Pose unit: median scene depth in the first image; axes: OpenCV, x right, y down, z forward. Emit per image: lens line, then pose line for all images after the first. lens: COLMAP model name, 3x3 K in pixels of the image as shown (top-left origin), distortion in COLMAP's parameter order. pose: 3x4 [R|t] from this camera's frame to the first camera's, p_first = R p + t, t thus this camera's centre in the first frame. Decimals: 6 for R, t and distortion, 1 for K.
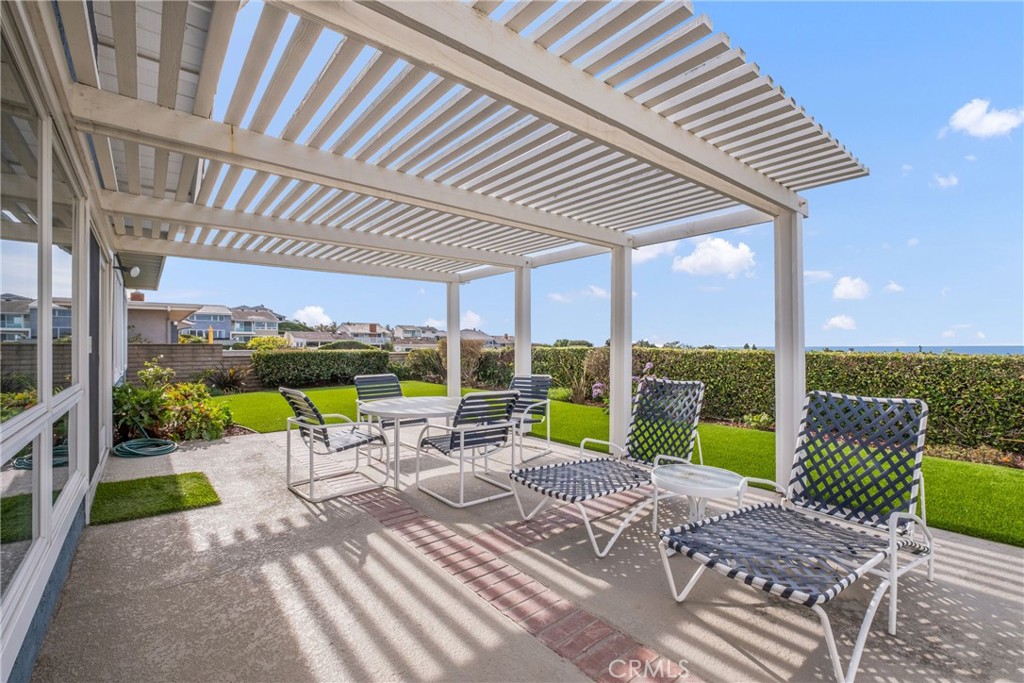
lens RADIAL K [[448.7, 0, 512.0], [0, 448.7, 341.5], [0, 0, 1]] dist [-0.013354, -0.000225]
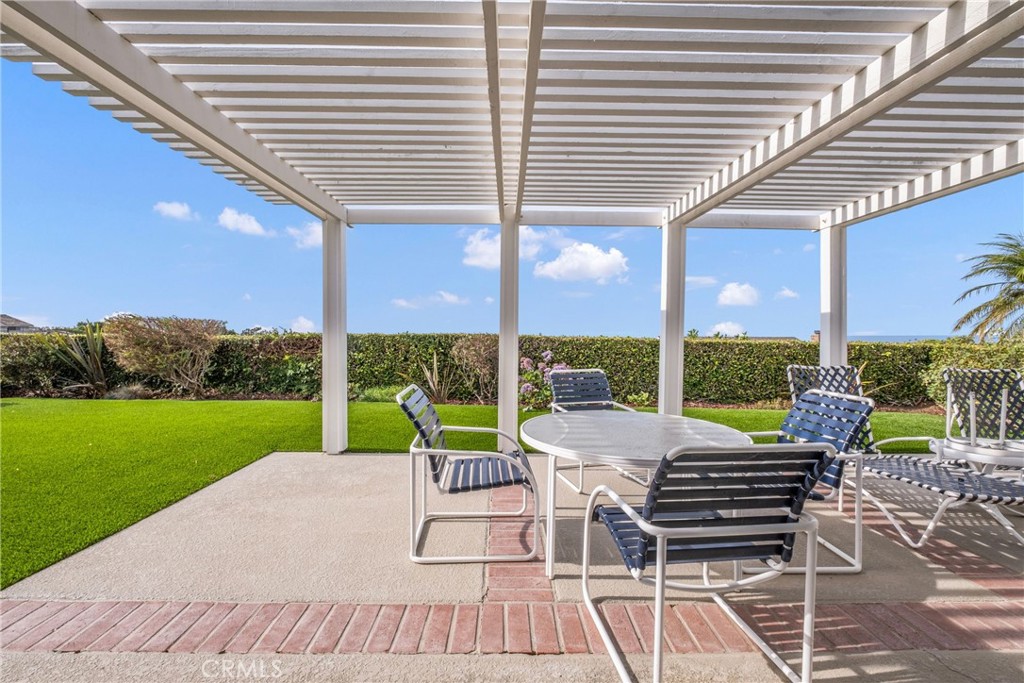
lens RADIAL K [[444.7, 0, 512.0], [0, 444.7, 341.5], [0, 0, 1]] dist [-0.000990, -0.000910]
pose [[0.624146, -0.007660, 0.781270, -0.167171], [-0.016417, 0.999603, 0.022916, 0.003096], [-0.781135, -0.027129, 0.623772, 0.171380]]
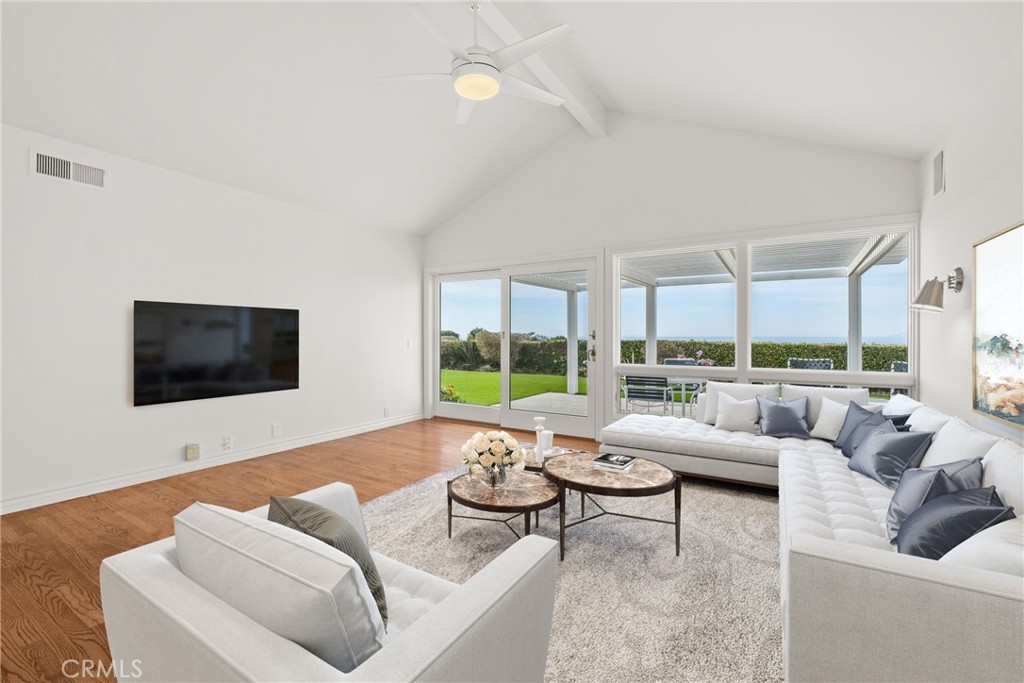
lens RADIAL K [[448.7, 0, 512.0], [0, 448.7, 341.5], [0, 0, 1]] dist [-0.013354, -0.000225]
pose [[0.944071, -0.000533, 0.329741, -0.277094], [-0.006983, 0.999742, 0.021607, -0.003770], [-0.329668, -0.022702, 0.943824, -0.067876]]
